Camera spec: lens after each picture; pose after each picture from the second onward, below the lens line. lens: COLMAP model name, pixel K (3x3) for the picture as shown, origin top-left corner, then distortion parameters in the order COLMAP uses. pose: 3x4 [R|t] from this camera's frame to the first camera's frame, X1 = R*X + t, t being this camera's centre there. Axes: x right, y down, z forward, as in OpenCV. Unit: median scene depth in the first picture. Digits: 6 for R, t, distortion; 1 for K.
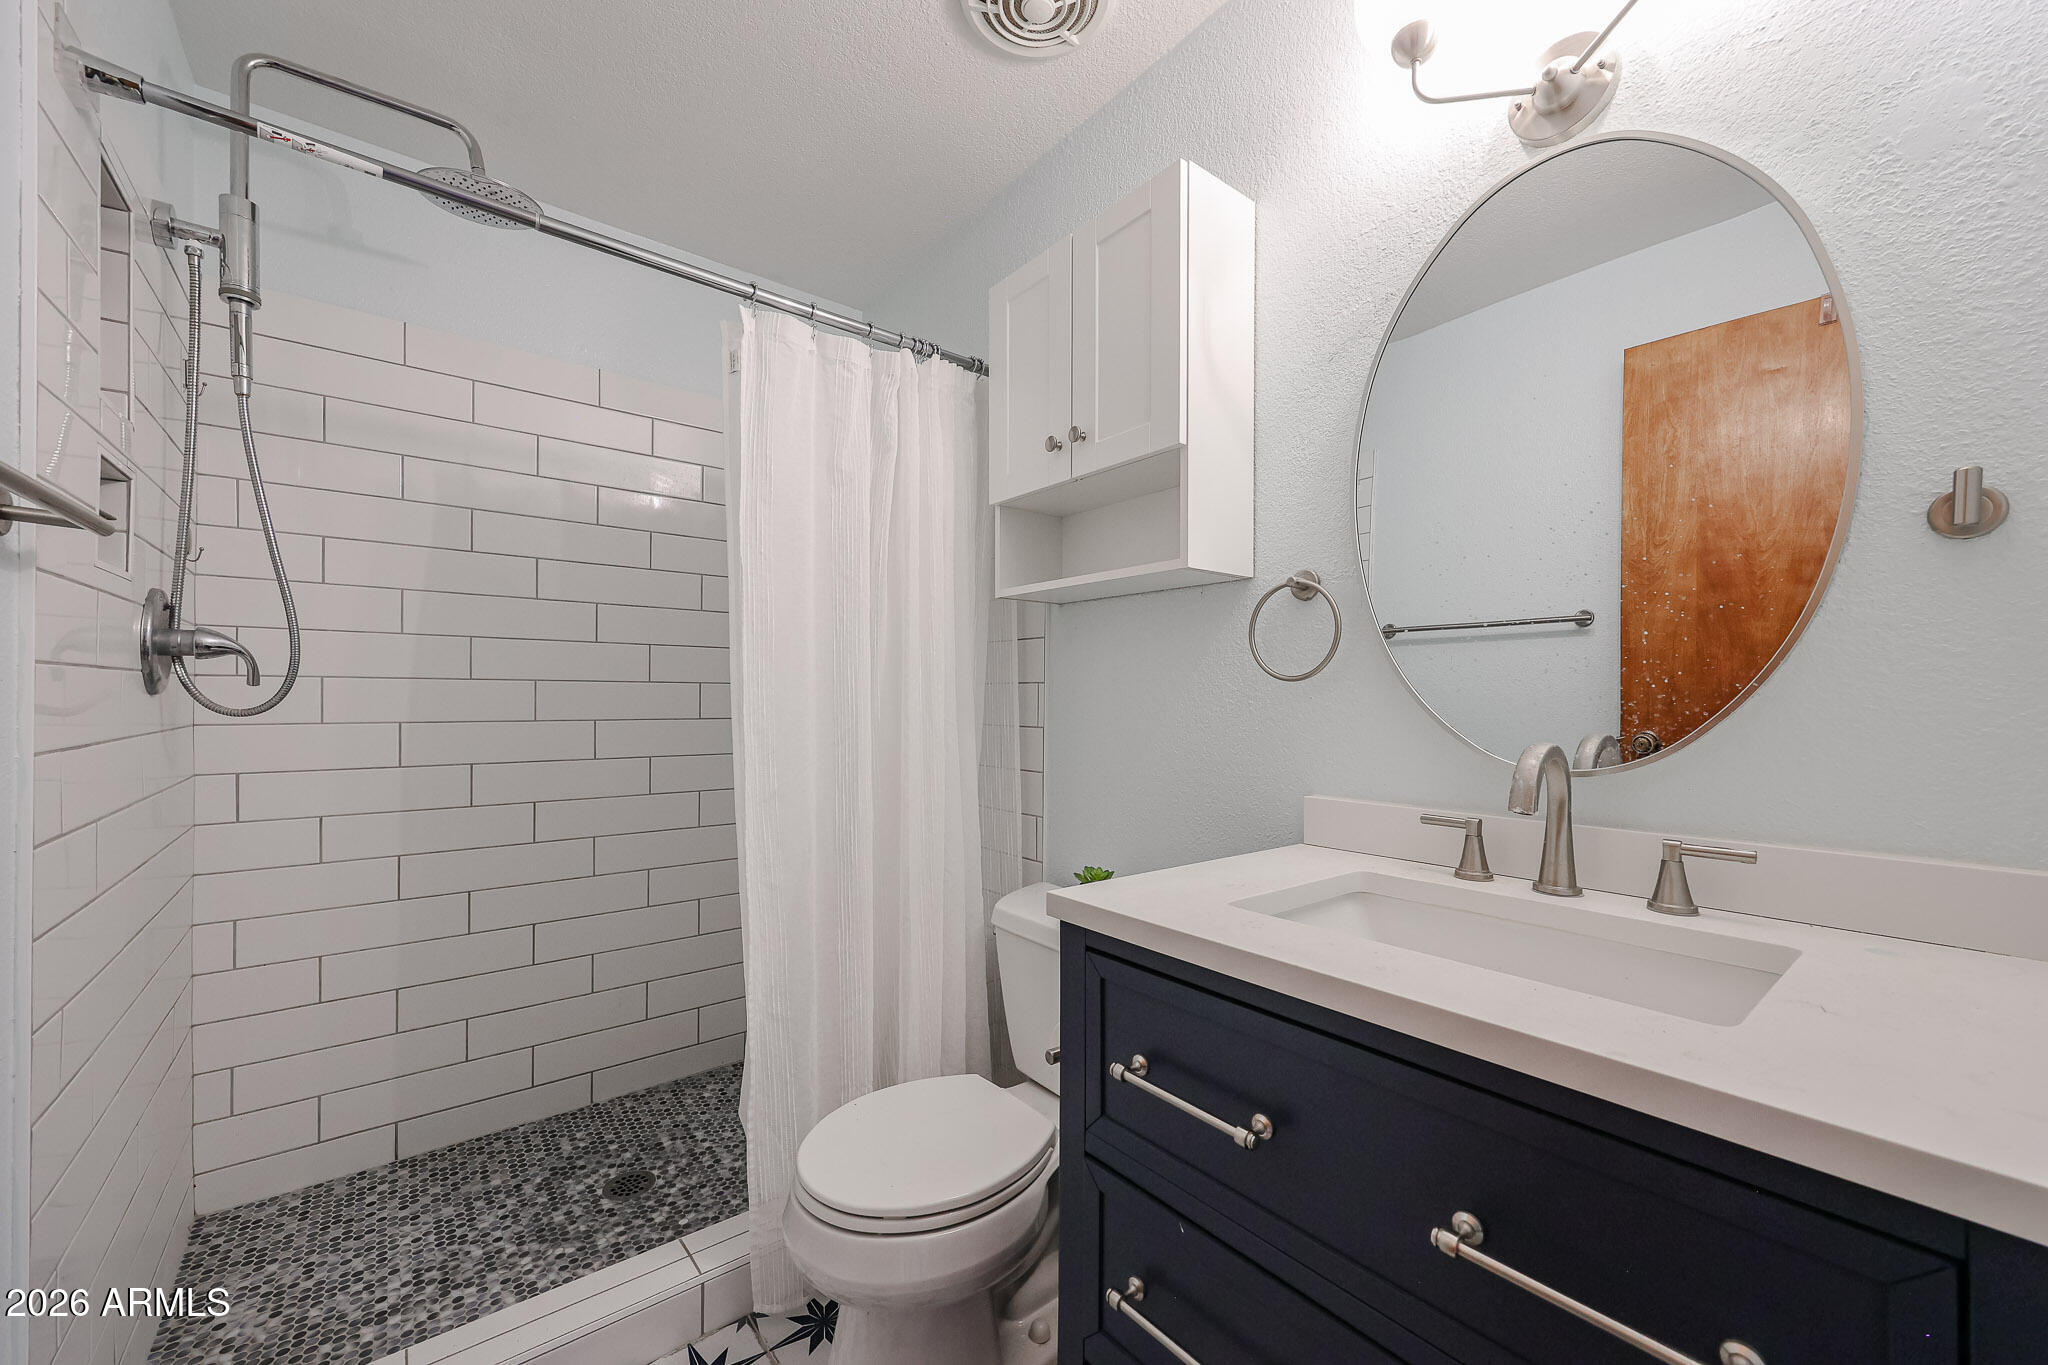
lens RADIAL K [[780.1, 0, 1030.5], [0, 780.1, 692.6], [0, 0, 1]] dist [0.007165, -0.000596]
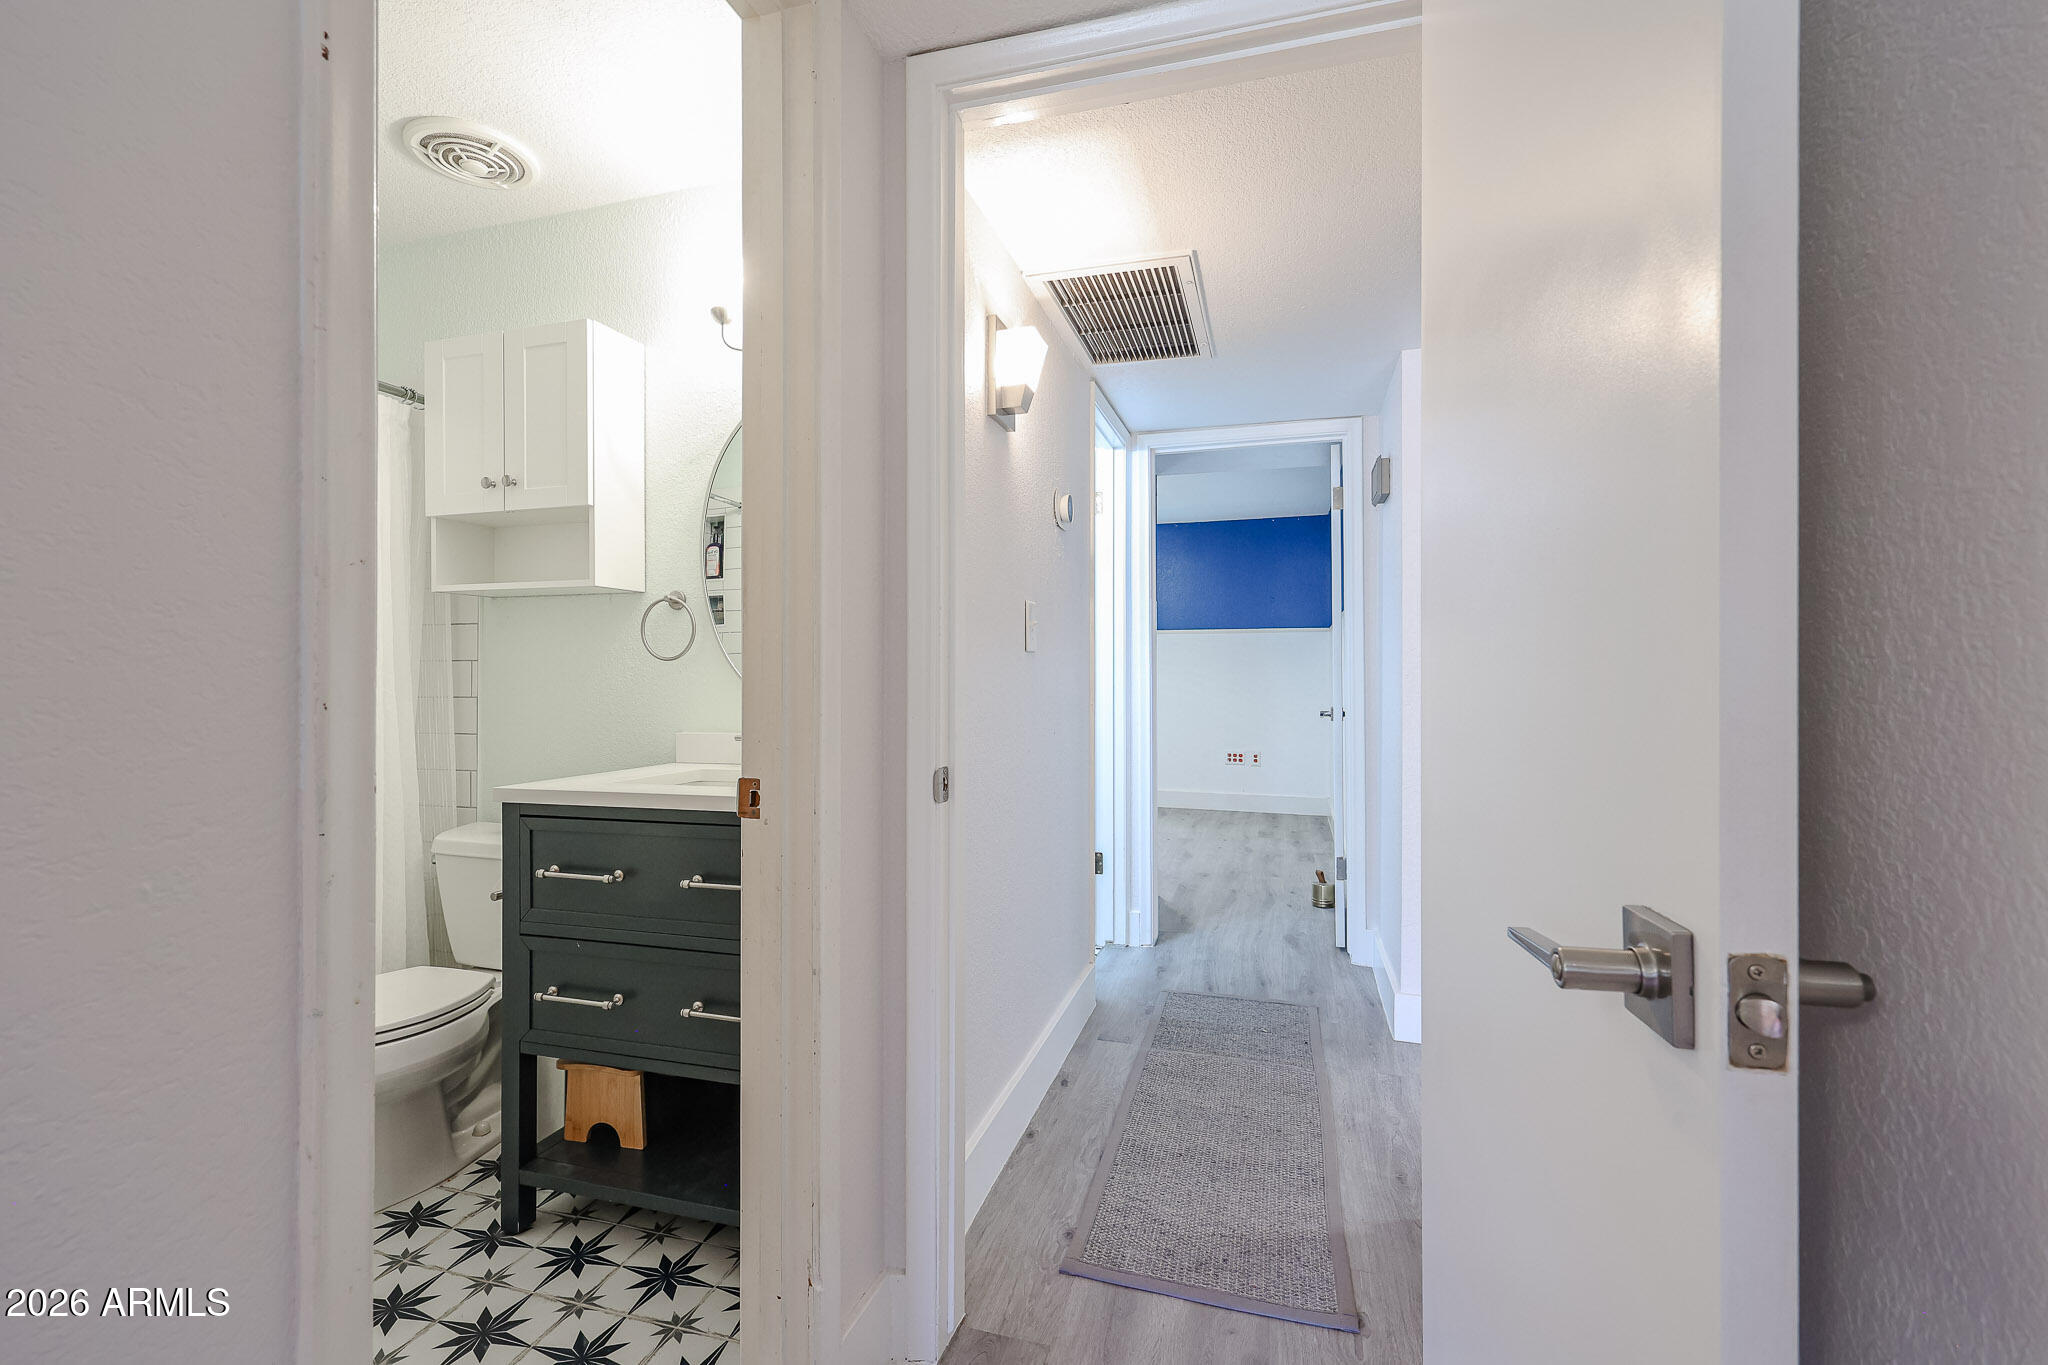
lens RADIAL K [[876.0, 0, 1019.3], [0, 876.0, 681.4], [0, 0, 1]] dist [-0.000491, -0.000042]
pose [[0.826400, -0.005834, 0.563053, -0.065479], [0.000382, 0.999952, 0.009800, 0.008243], [-0.563083, -0.007884, 0.826363, -0.754609]]
